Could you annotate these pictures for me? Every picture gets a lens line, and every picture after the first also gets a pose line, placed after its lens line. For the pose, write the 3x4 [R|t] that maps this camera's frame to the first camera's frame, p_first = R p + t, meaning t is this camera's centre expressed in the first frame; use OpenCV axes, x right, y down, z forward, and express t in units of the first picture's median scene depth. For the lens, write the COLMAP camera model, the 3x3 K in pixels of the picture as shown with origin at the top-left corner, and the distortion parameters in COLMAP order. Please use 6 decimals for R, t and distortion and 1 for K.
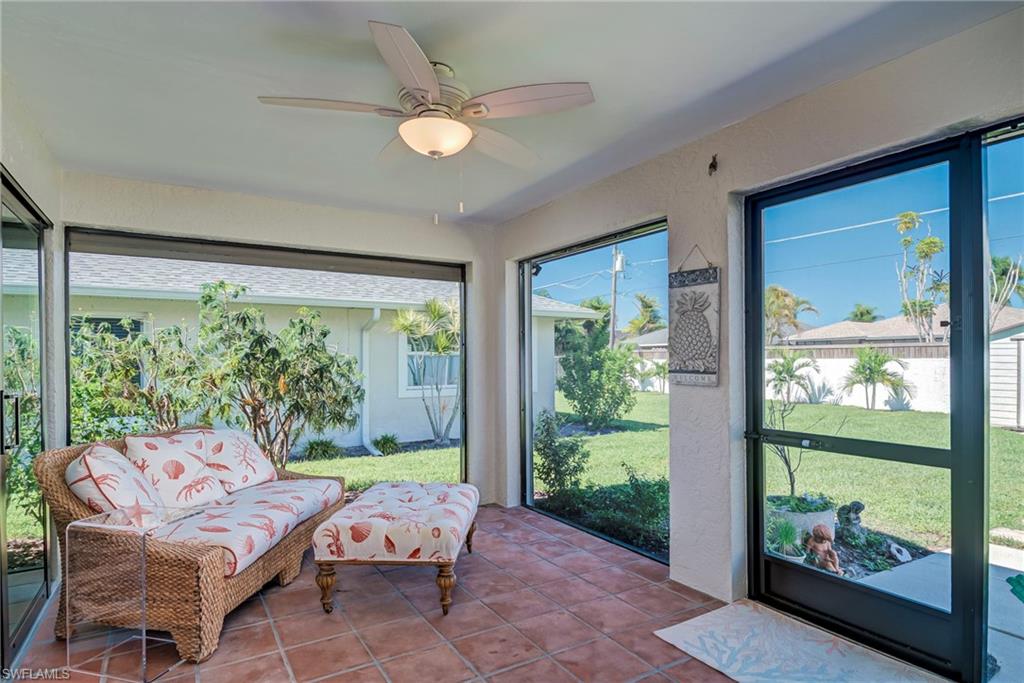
lens RADIAL K [[549.8, 0, 515.1], [0, 549.8, 355.0], [0, 0, 1]] dist [0.001389, -0.000045]
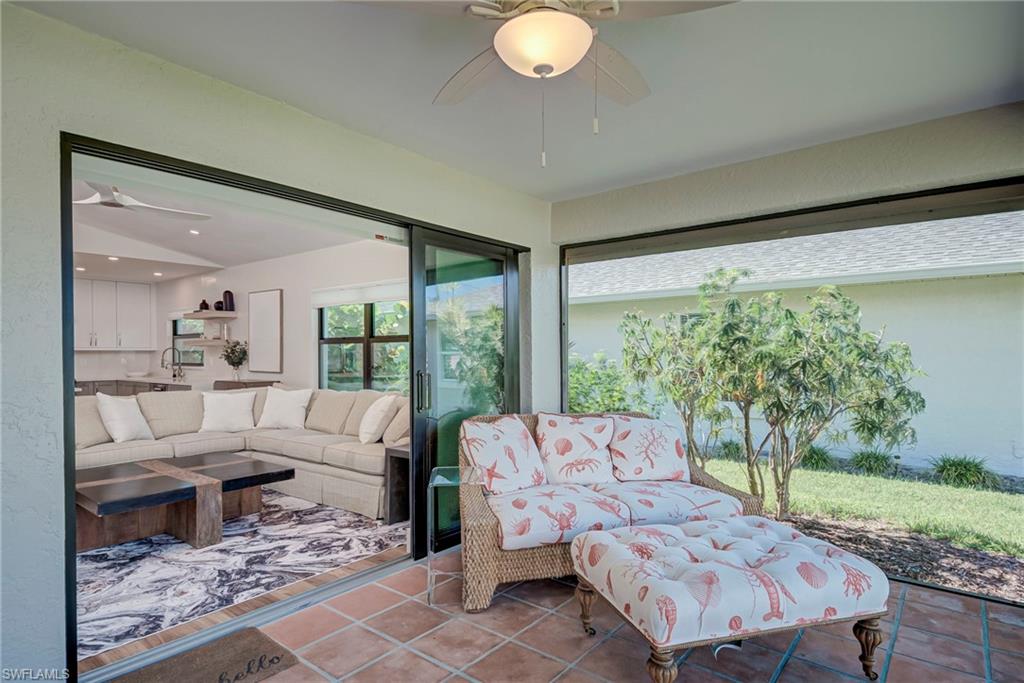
lens RADIAL K [[549.8, 0, 515.1], [0, 549.8, 355.0], [0, 0, 1]] dist [0.001389, -0.000045]
pose [[0.333090, 0.018737, -0.942709, 0.423893], [0.004610, 0.999758, 0.021499, -0.007098], [0.942884, -0.011507, 0.332923, 0.535235]]
